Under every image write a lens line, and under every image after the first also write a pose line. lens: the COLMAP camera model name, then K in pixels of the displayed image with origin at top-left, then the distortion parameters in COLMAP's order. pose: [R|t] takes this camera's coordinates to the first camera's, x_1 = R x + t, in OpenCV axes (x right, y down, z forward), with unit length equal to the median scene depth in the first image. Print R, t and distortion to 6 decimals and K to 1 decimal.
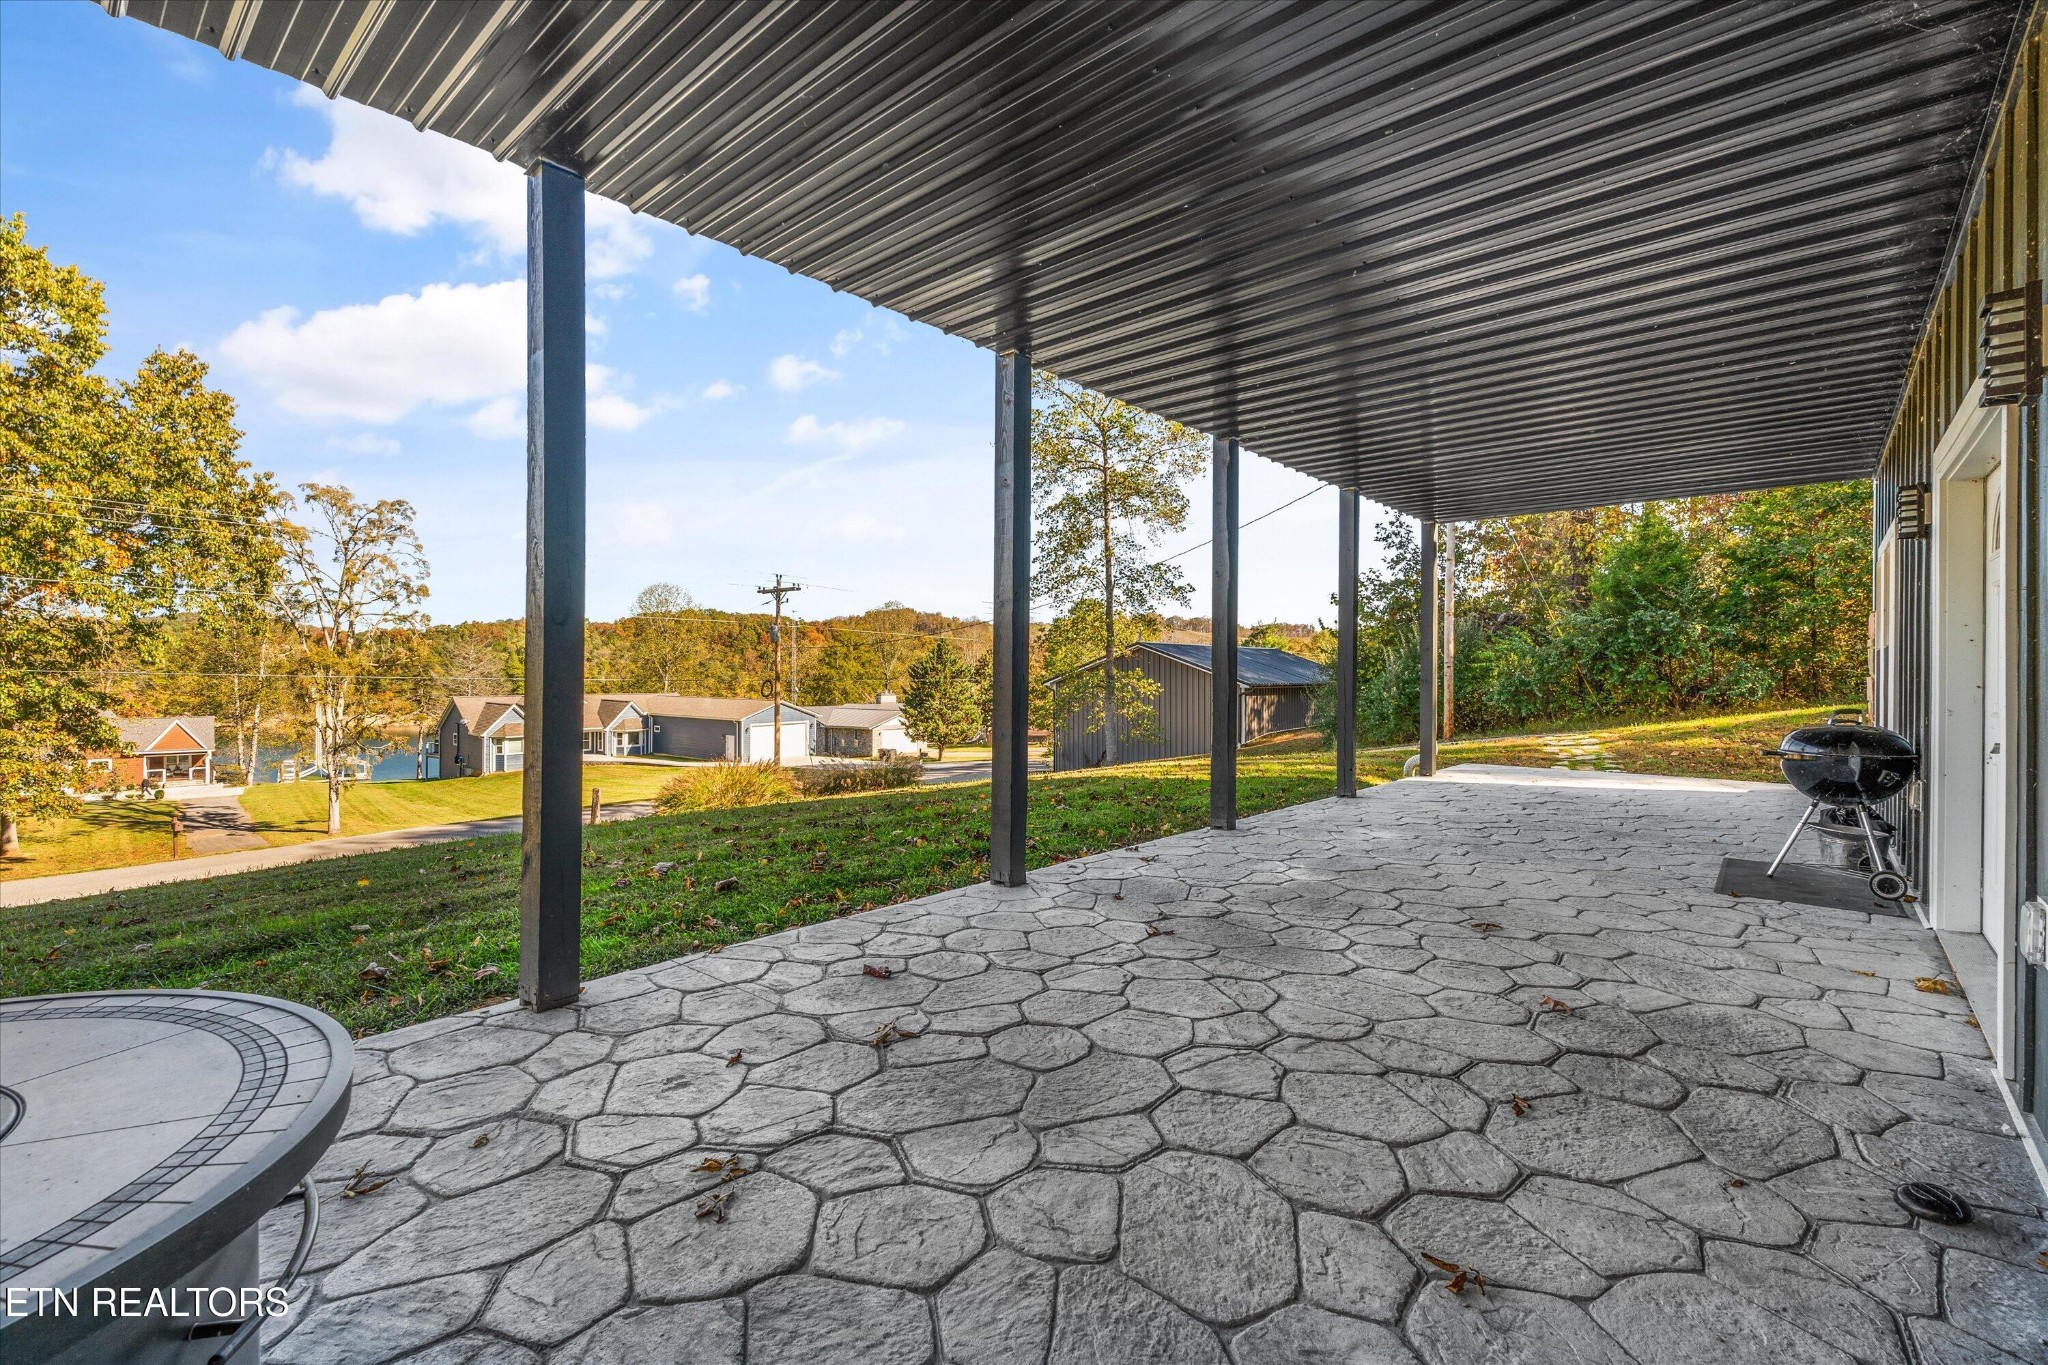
lens RADIAL K [[907.7, 0, 1022.4], [0, 907.7, 669.9], [0, 0, 1]] dist [-0.000525, -0.000007]
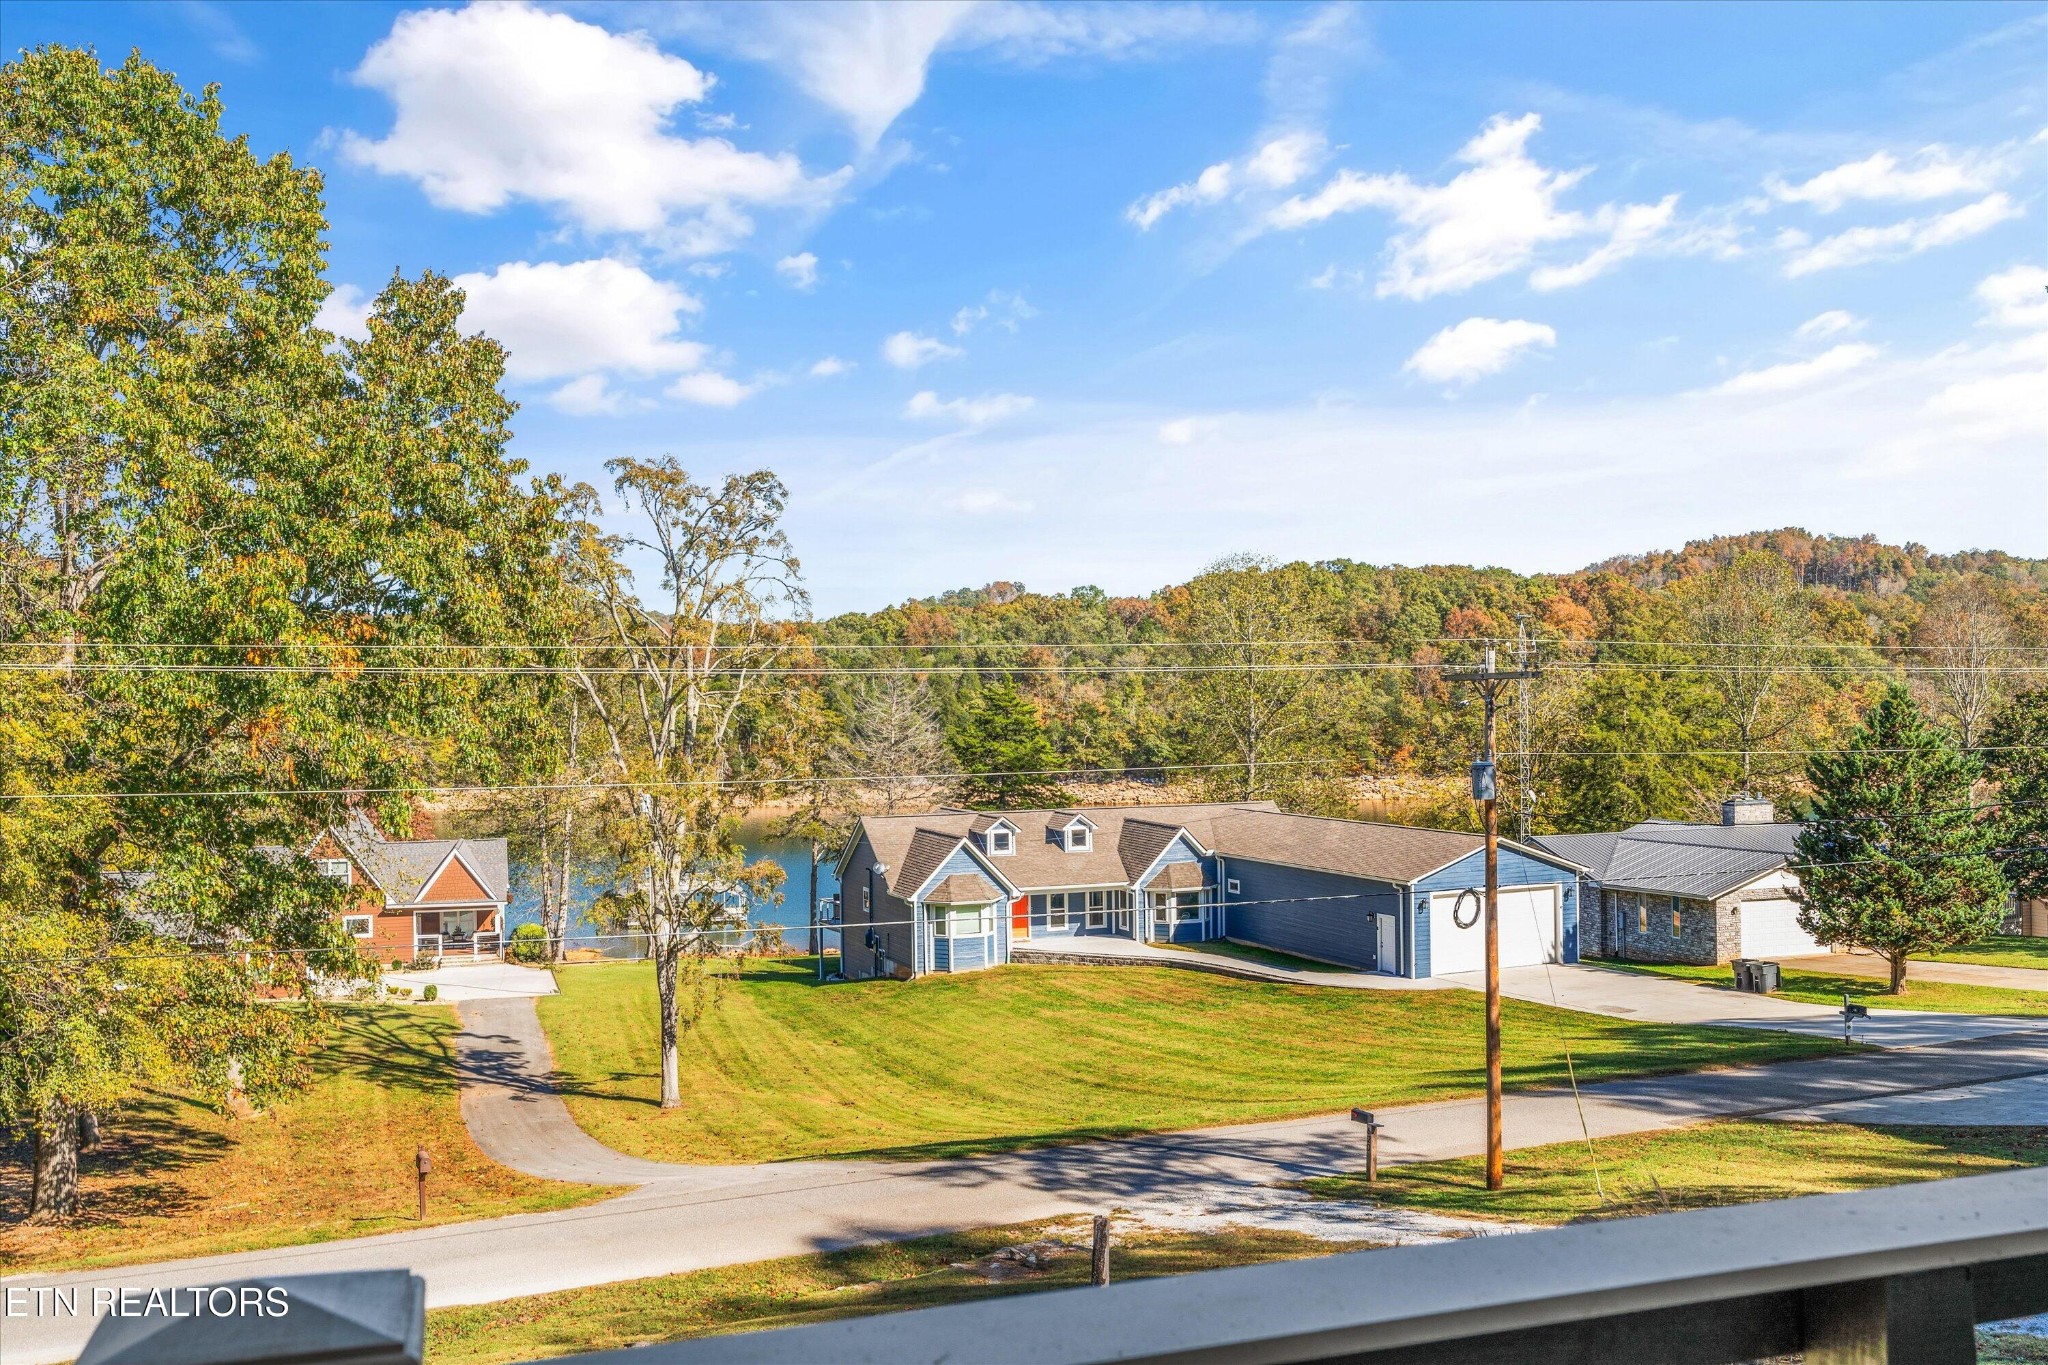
lens RADIAL K [[2033.9, 0, 1024.0], [0, 2033.9, 682.5], [0, 0, 1]] dist [0.002910, 0.009851]
pose [[0.883916, -0.014793, -0.467411, -0.008928], [0.016888, 0.999857, 0.000292, -0.047445], [0.467340, -0.008152, 0.884040, 0.030476]]
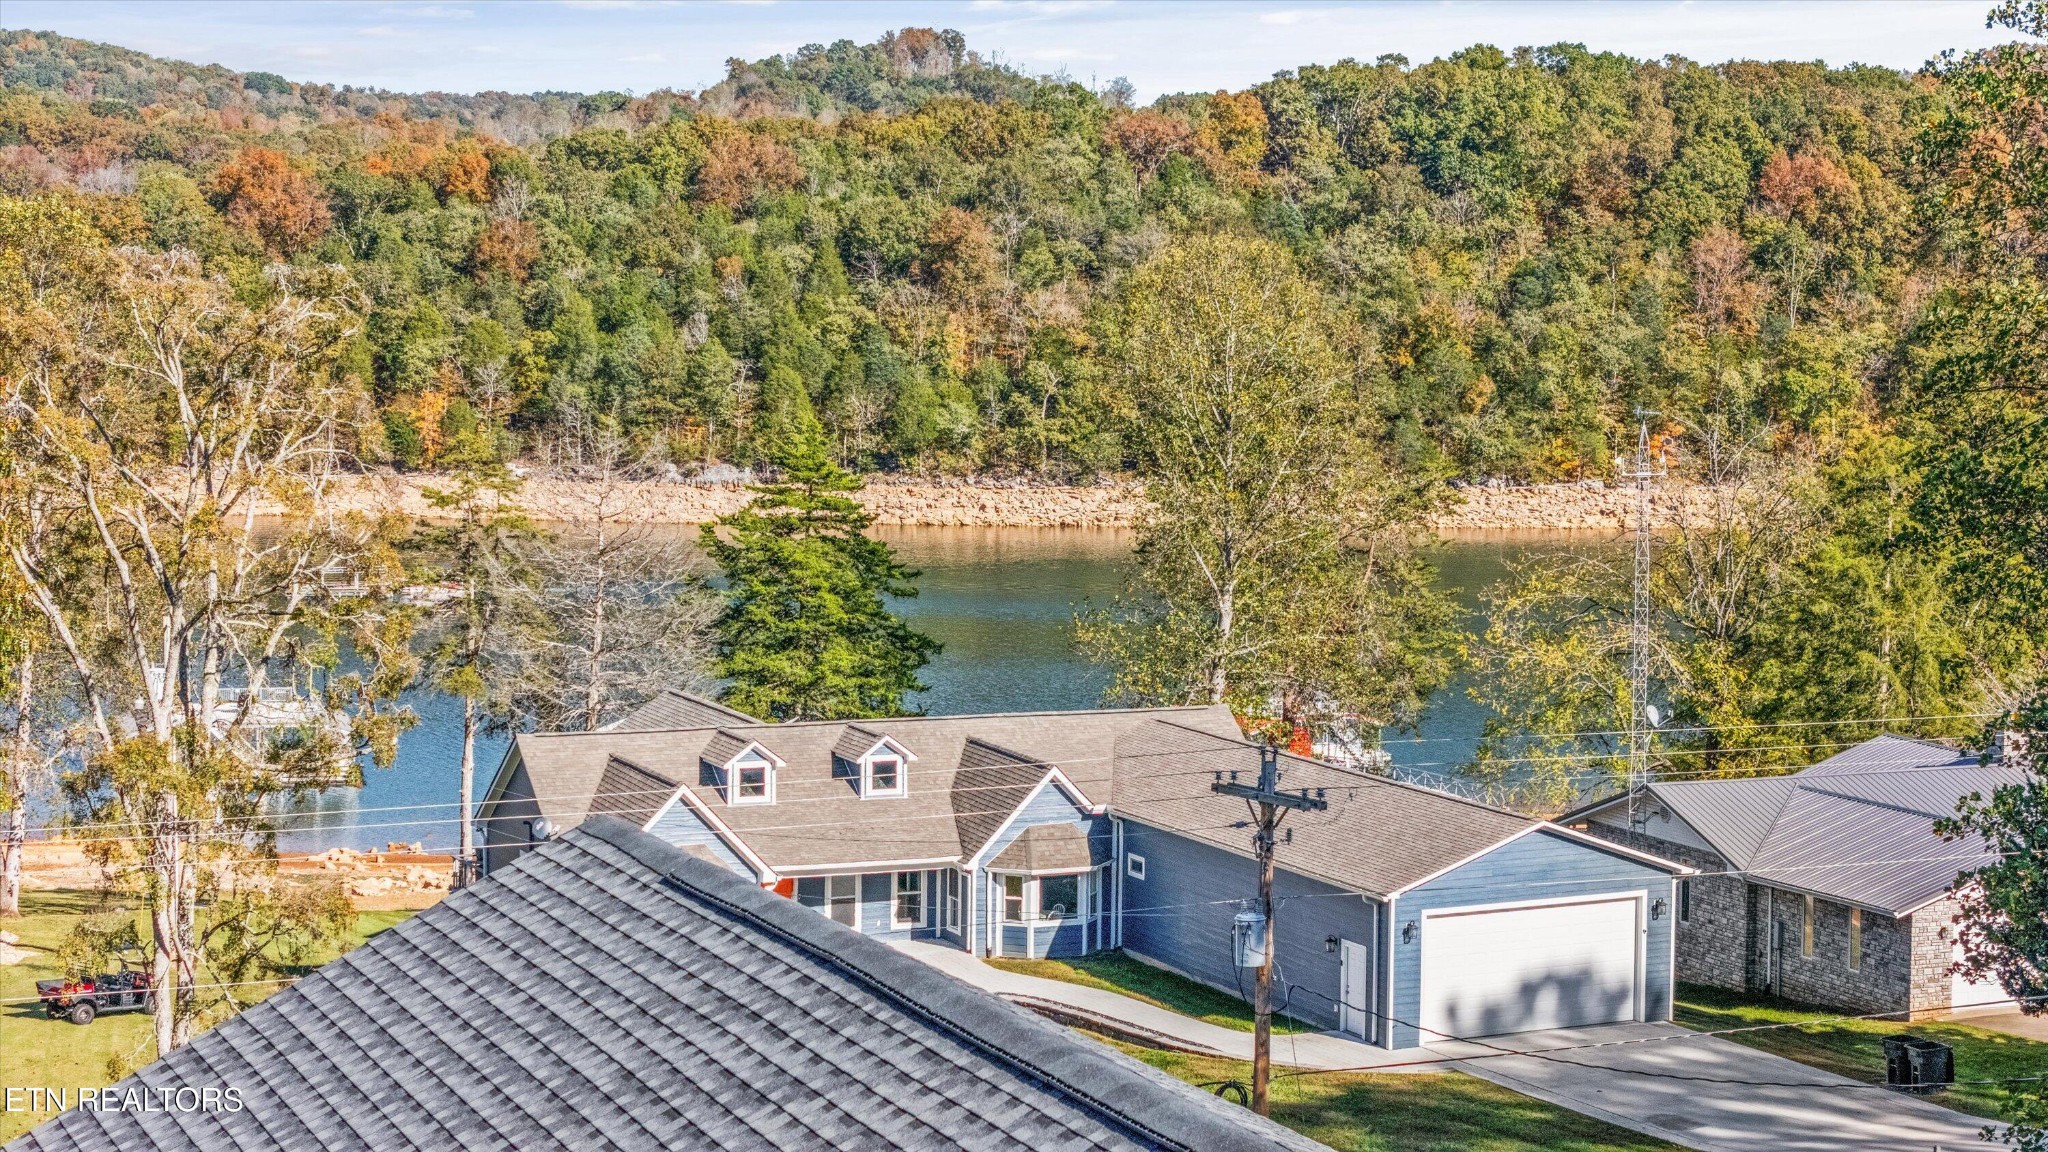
lens RADIAL K [[4140.4, 0, 1024.0], [0, 4140.4, 576.0], [0, 0, 1]] dist [-0.029215, 0.039522]
pose [[0.889867, 0.042258, -0.454258, 0.159651], [-0.002641, 0.996161, 0.087497, -0.153064], [0.456212, -0.076661, 0.886563, -0.155894]]
